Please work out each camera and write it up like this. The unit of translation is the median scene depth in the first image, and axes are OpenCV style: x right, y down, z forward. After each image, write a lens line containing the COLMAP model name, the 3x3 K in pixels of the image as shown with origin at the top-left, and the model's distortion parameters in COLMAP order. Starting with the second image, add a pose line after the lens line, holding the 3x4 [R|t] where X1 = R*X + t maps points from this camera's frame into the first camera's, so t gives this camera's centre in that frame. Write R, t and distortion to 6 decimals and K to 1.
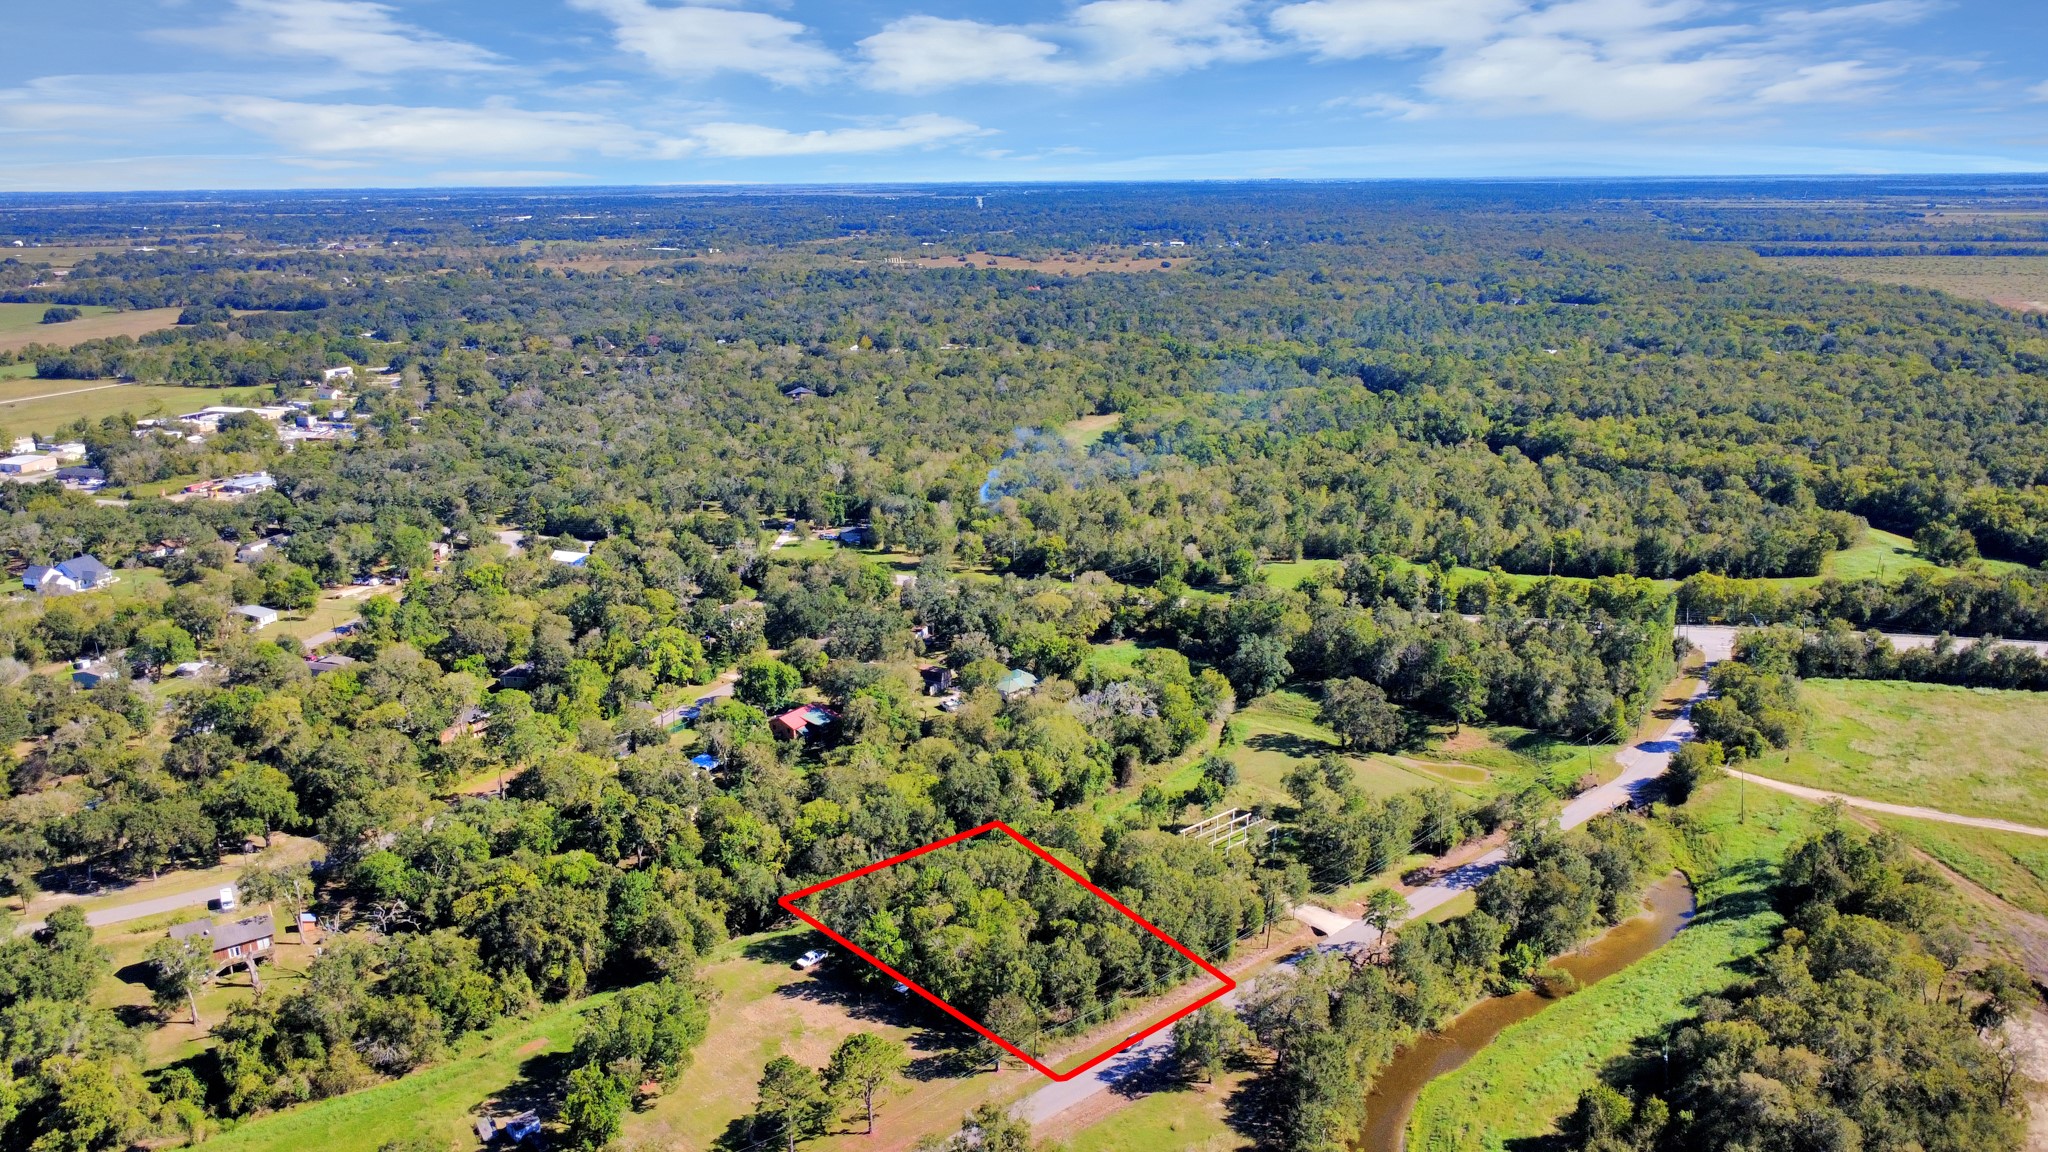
lens RADIAL K [[1489.4, 0, 1032.0], [0, 1489.4, 566.6], [0, 0, 1]] dist [0.003542, -0.005667]
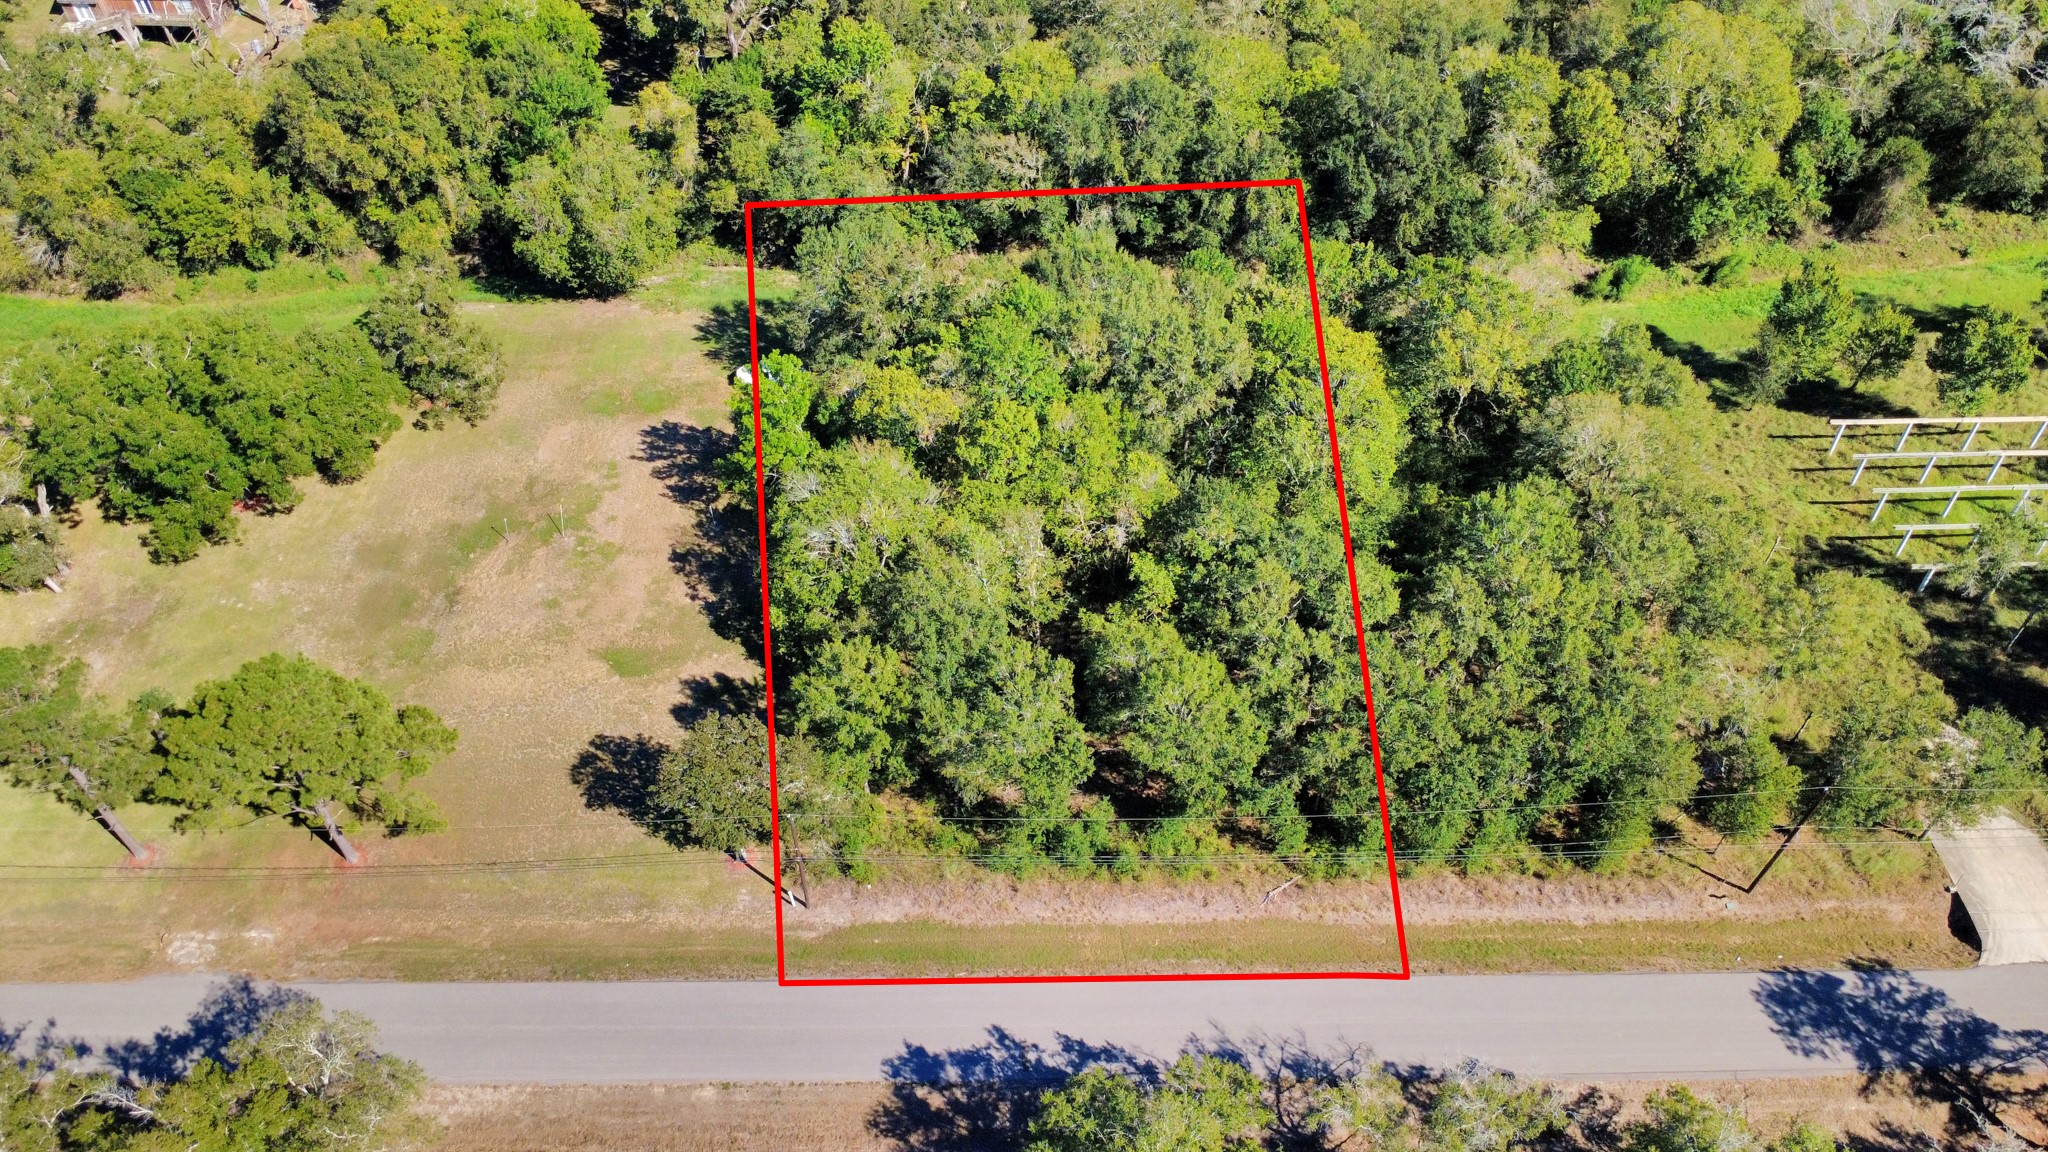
lens RADIAL K [[1489.4, 0, 1034.2], [0, 1489.4, 578.1], [0, 0, 1]] dist [0.003542, -0.005667]
pose [[0.759237, 0.460273, -0.460118, 0.144003], [-0.158265, 0.816340, 0.555464, 0.038745], [0.631278, -0.348908, 0.692641, 0.644115]]
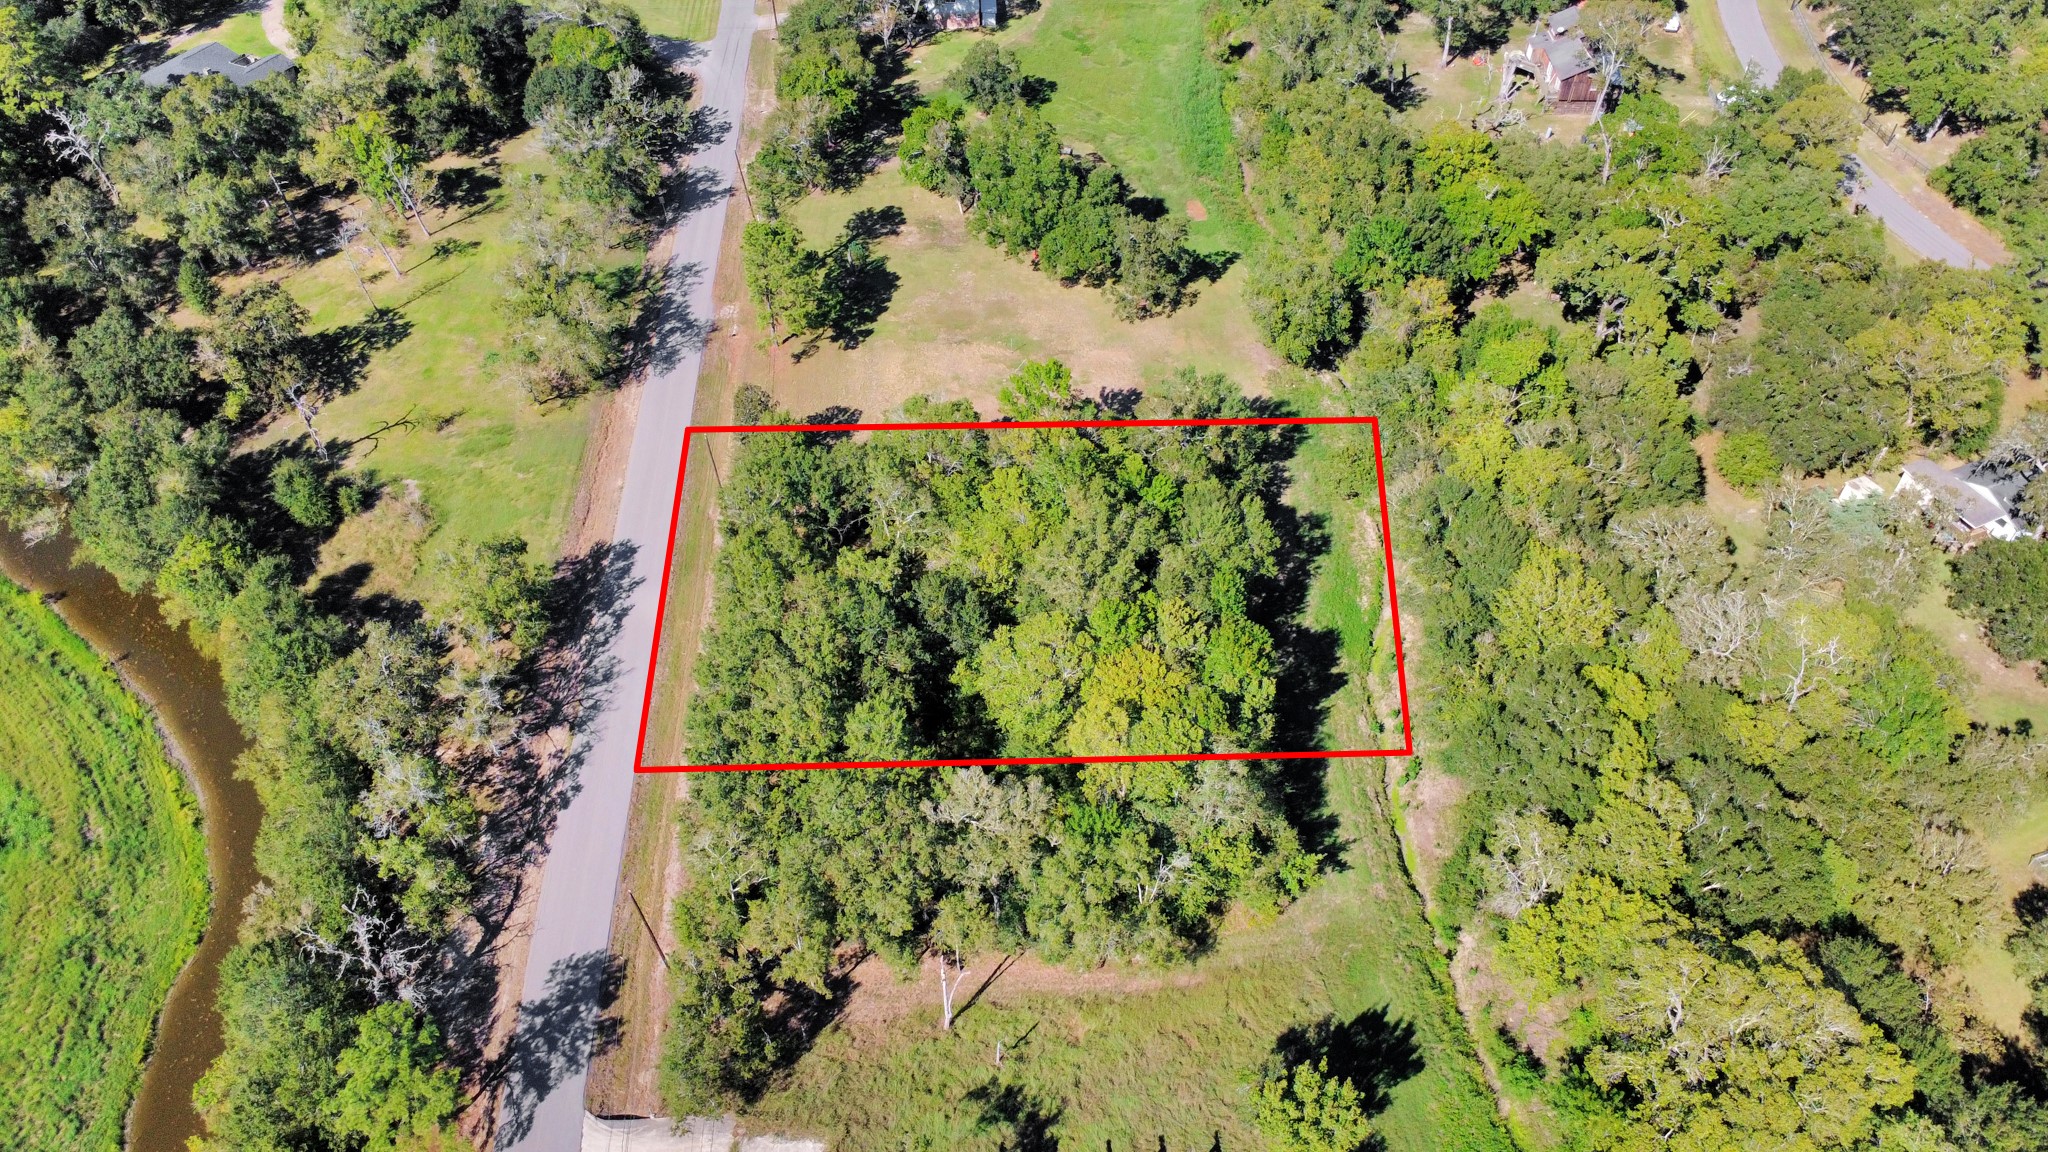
lens RADIAL K [[1489.4, 0, 1016.2], [0, 1489.4, 585.1], [0, 0, 1]] dist [0.003542, -0.005667]
pose [[-0.609012, 0.565607, -0.556052, 0.255105], [-0.200833, 0.568247, 0.797973, -0.170448], [0.767314, 0.597649, -0.232477, 1.026434]]
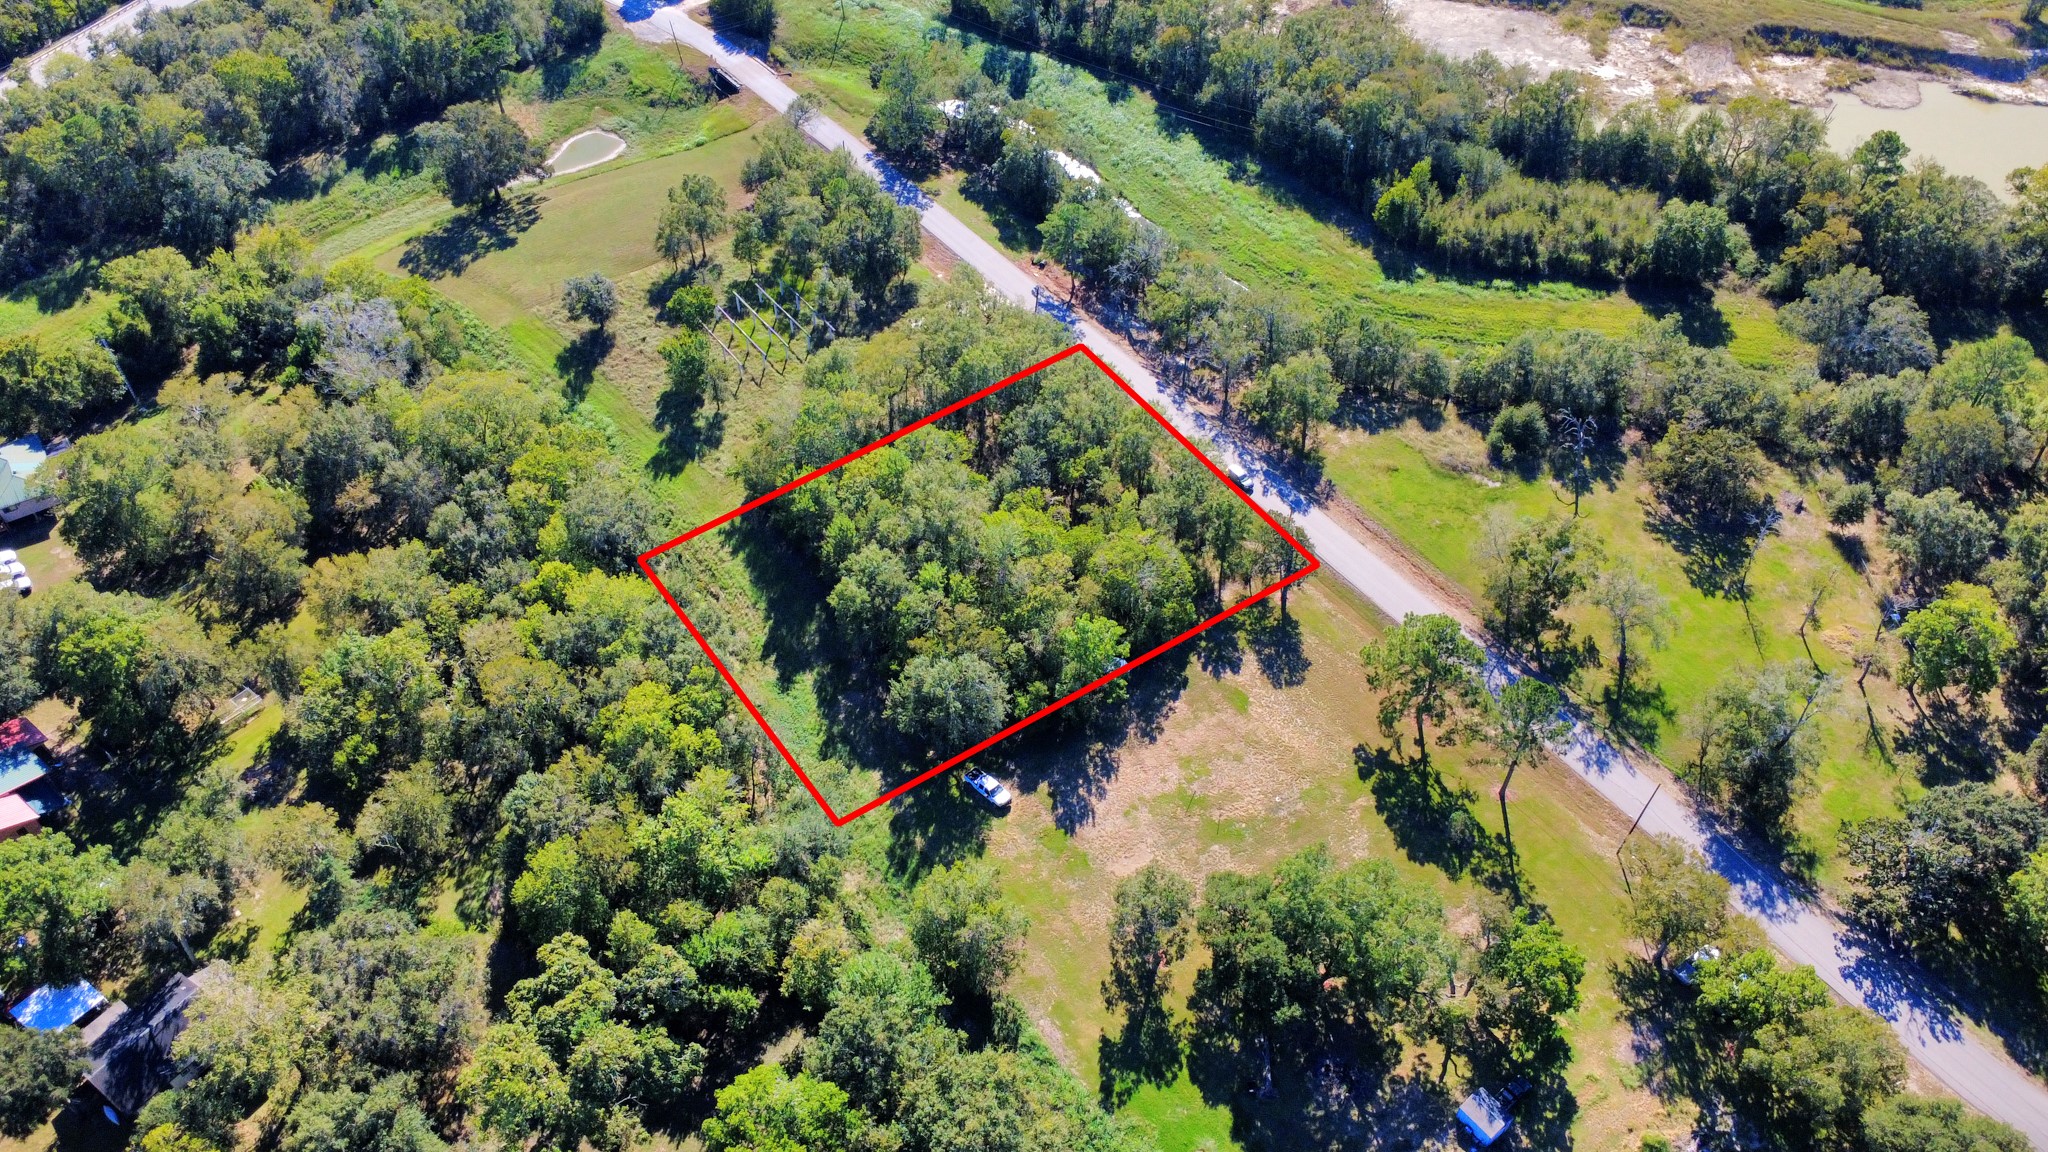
lens RADIAL K [[1489.4, 0, 1019.9], [0, 1489.4, 574.1], [0, 0, 1]] dist [0.003542, -0.005667]
pose [[0.106259, -0.698376, 0.707799, -0.483681], [0.258886, 0.706711, 0.658436, -0.194608], [-0.960045, 0.113274, 0.255894, 0.742686]]
